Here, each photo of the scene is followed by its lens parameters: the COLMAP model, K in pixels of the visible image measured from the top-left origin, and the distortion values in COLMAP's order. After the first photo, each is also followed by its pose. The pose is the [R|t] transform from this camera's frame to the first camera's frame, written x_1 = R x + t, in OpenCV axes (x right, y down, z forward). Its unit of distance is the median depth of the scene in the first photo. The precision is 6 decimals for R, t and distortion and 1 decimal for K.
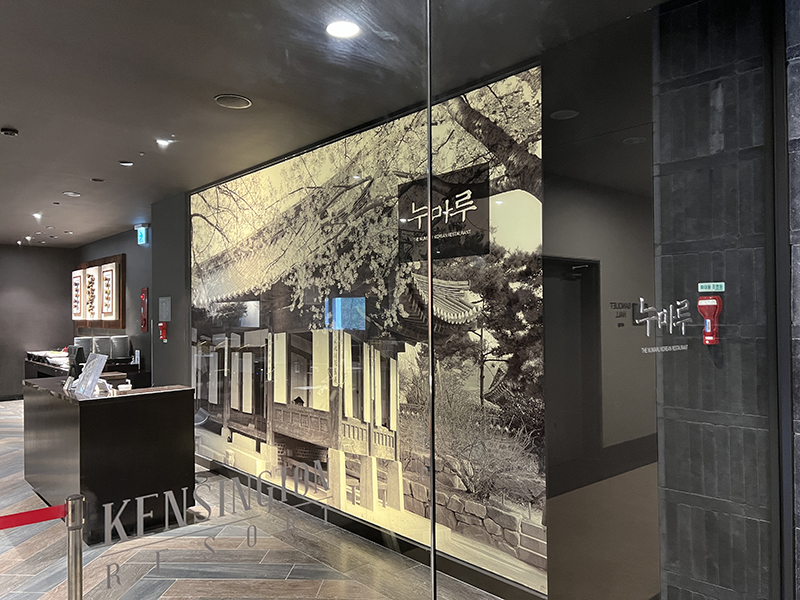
lens RADIAL K [[616.5, 0, 395.9], [0, 616.5, 310.0], [0, 0, 1]] dist [0.058862, -0.071056]
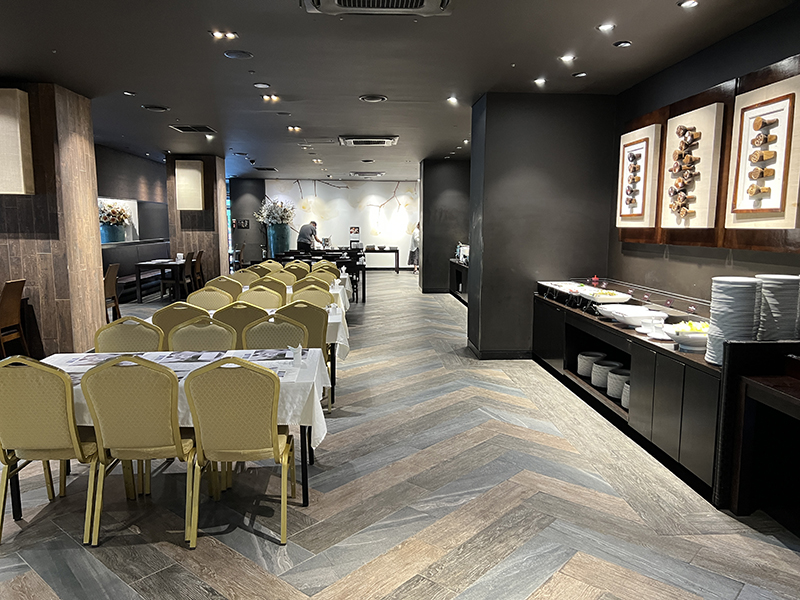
lens RADIAL K [[616.5, 0, 395.9], [0, 616.5, 310.0], [0, 0, 1]] dist [0.058862, -0.071056]
pose [[0.788344, 0.100424, -0.606983, -0.641851], [-0.013247, 0.989130, 0.146443, 0.019851], [0.615092, -0.107407, 0.781105, 0.869247]]
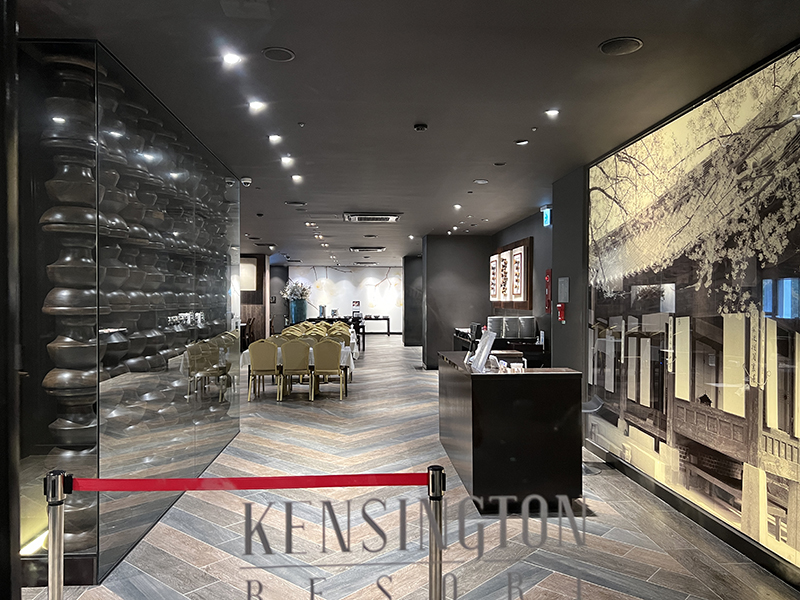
lens RADIAL K [[616.5, 0, 395.9], [0, 616.5, 310.0], [0, 0, 1]] dist [0.058862, -0.071056]
pose [[0.791037, 0.024477, -0.611279, 0.021090], [-0.010227, 0.999589, 0.026791, 0.008634], [0.611683, -0.014941, 0.790962, 0.084454]]
